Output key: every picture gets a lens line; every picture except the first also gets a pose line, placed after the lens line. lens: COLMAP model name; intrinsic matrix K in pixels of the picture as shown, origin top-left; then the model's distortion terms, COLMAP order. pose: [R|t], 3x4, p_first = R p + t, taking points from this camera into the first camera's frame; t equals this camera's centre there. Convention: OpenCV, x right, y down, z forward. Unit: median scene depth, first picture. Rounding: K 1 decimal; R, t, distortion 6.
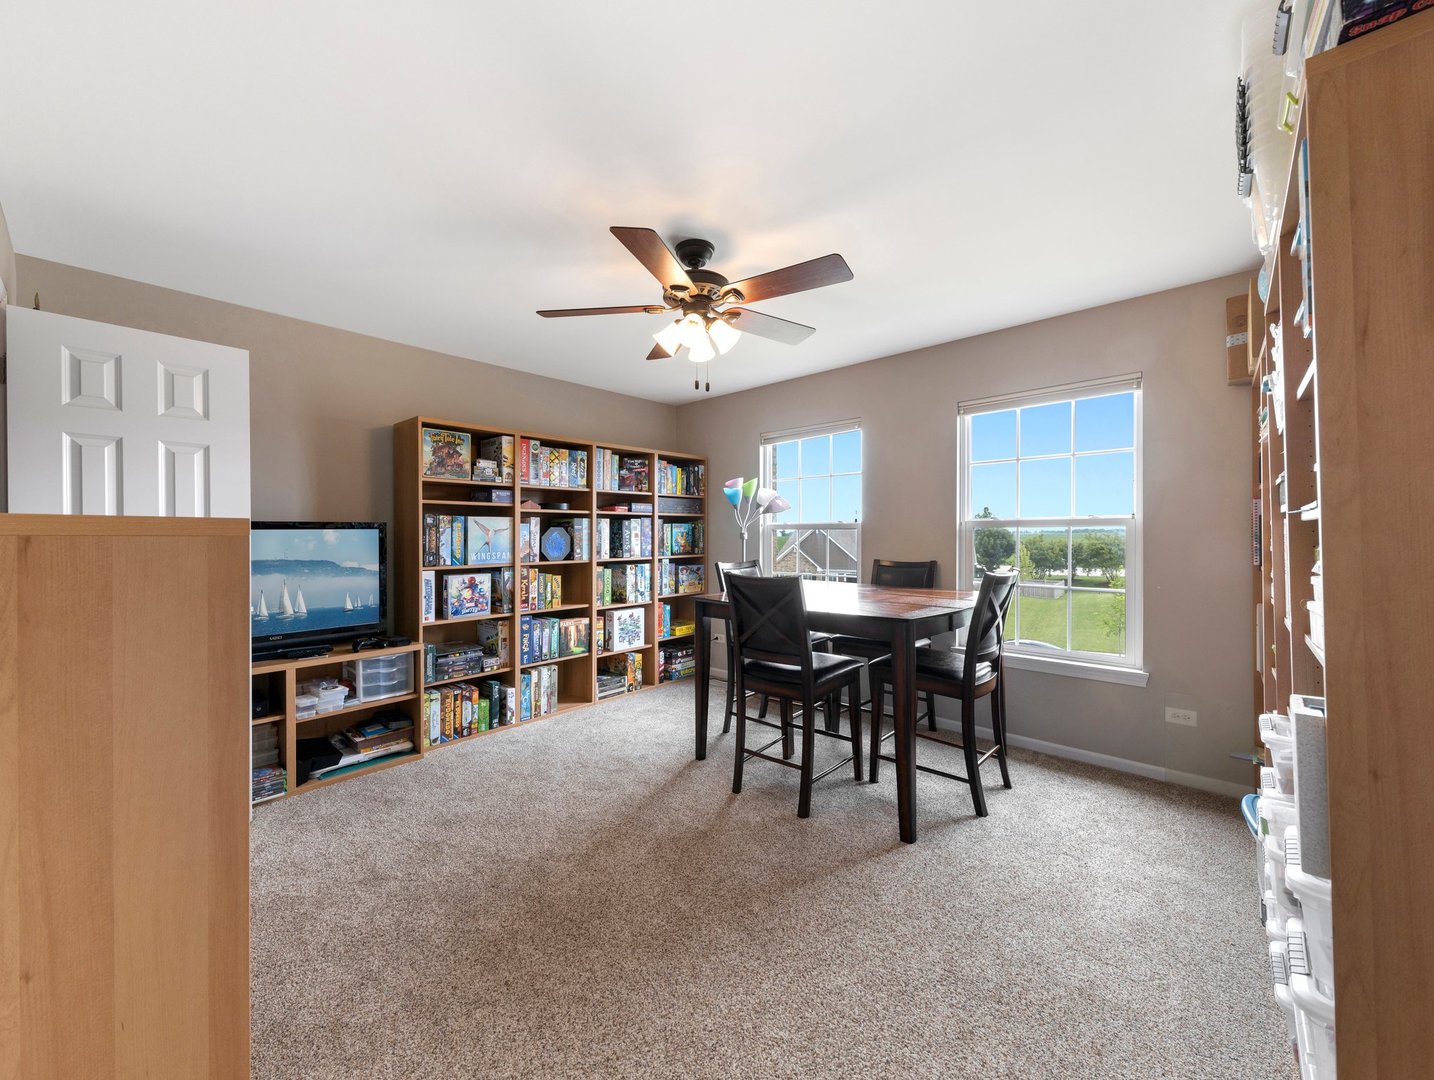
lens RADIAL K [[555.3, 0, 713.0], [0, 555.3, 535.7], [0, 0, 1]] dist [0.000751, -0.000098]
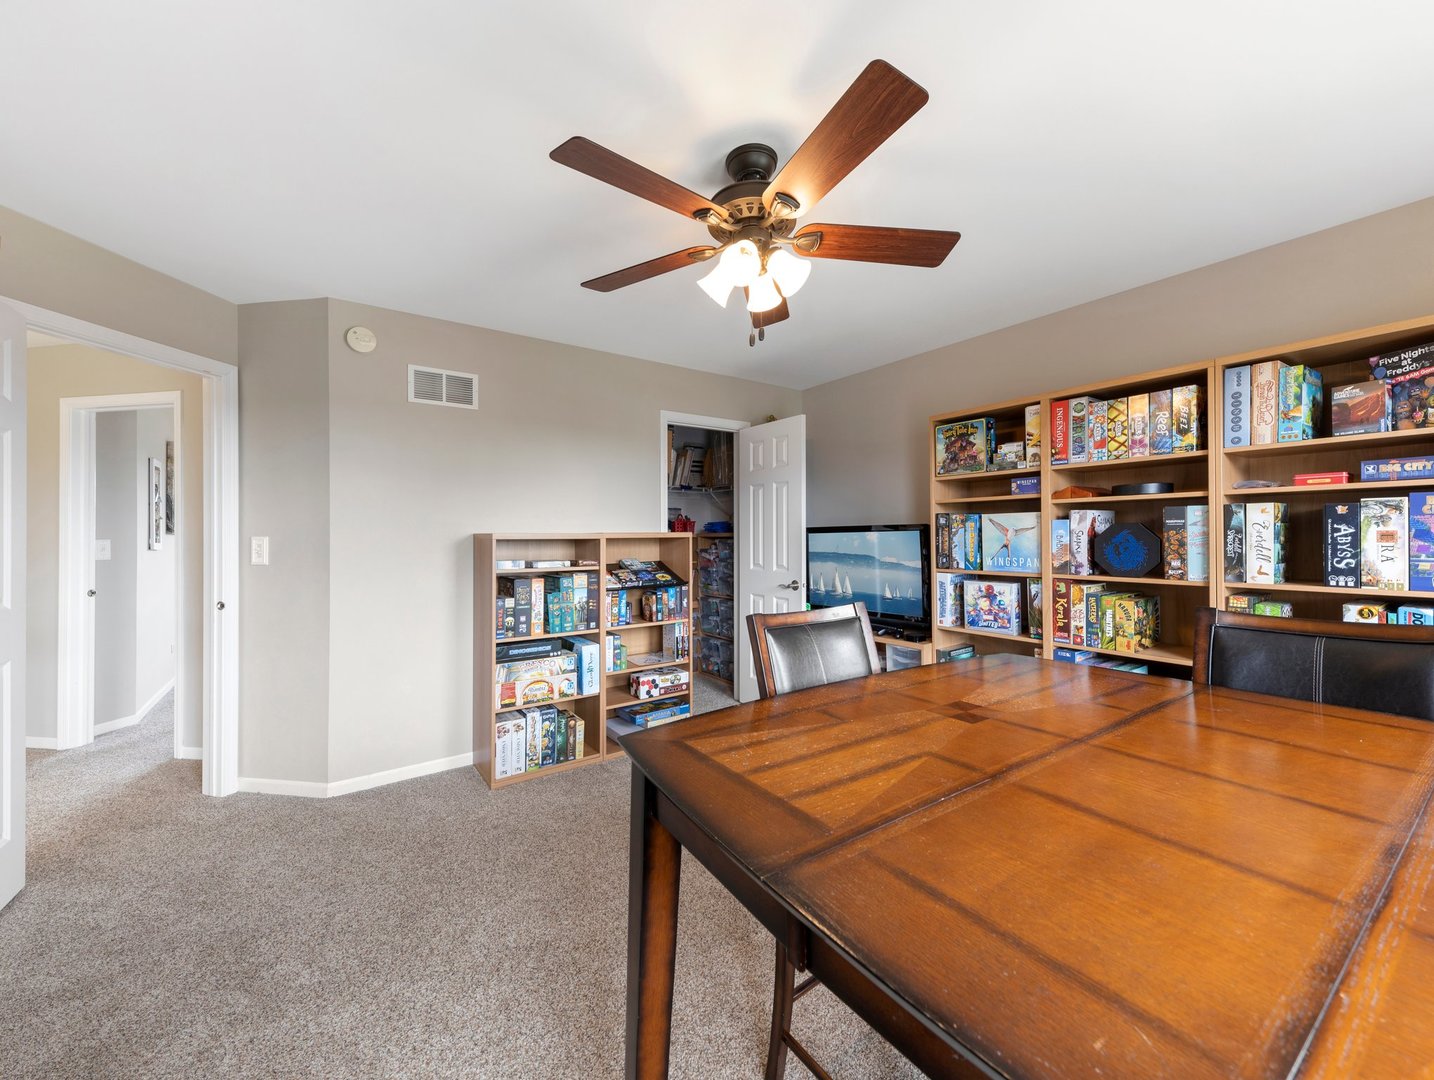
lens RADIAL K [[555.3, 0, 710.6], [0, 555.3, 535.8], [0, 0, 1]] dist [0.000751, -0.000098]
pose [[-0.236490, 0.004406, -0.971624, 0.478133], [0.000863, 0.999990, 0.004325, -0.004789], [0.971633, 0.000184, -0.236492, 0.758426]]
